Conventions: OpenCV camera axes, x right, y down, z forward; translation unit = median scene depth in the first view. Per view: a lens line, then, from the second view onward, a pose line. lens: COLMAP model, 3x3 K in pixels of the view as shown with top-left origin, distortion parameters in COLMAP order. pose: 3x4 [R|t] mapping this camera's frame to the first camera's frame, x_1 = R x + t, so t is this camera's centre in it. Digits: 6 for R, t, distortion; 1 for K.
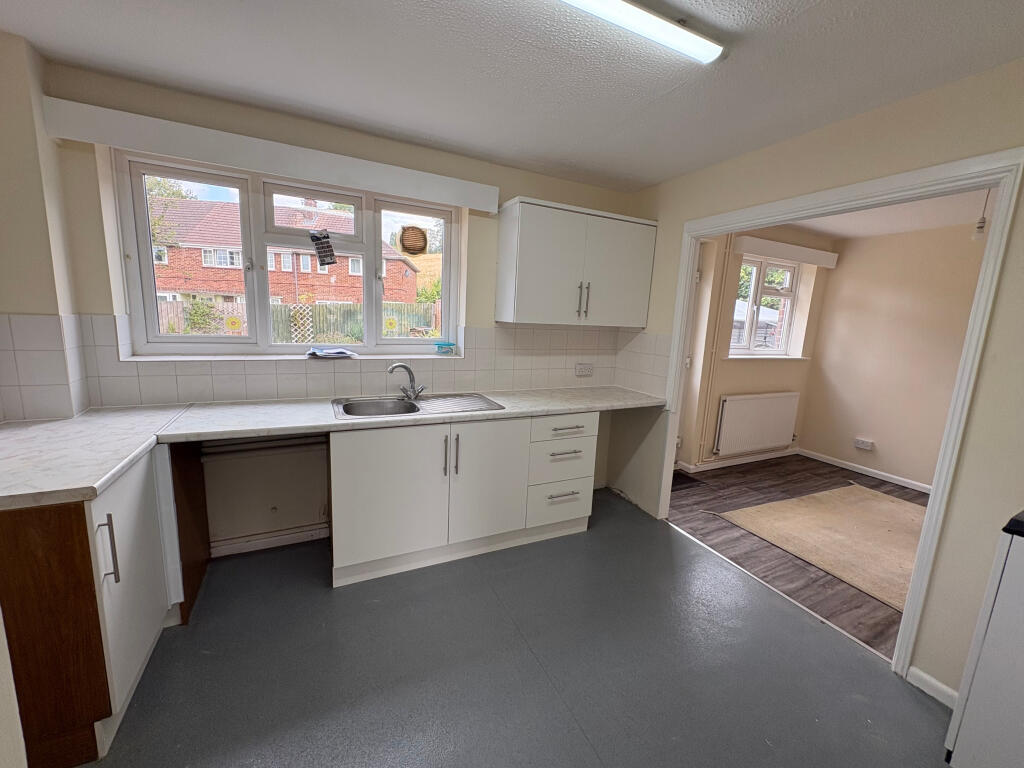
lens RADIAL K [[409.2, 0, 505.1], [0, 409.2, 386.5], [0, 0, 1]] dist [-0.005440, 0.000482]
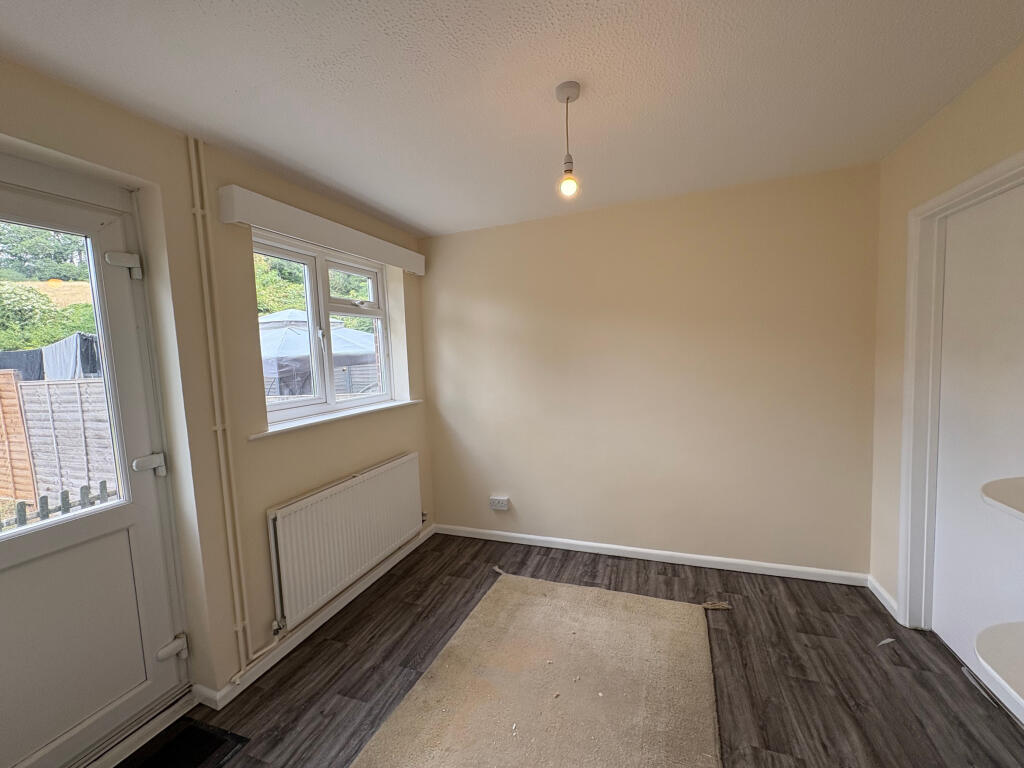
lens RADIAL K [[409.2, 0, 510.2], [0, 409.2, 384.9], [0, 0, 1]] dist [-0.005440, 0.000482]
pose [[0.715453, -0.130926, 0.686284, 0.415240], [0.191278, 0.981461, -0.012169, -0.062879], [-0.671967, 0.139977, 0.727232, 0.418734]]
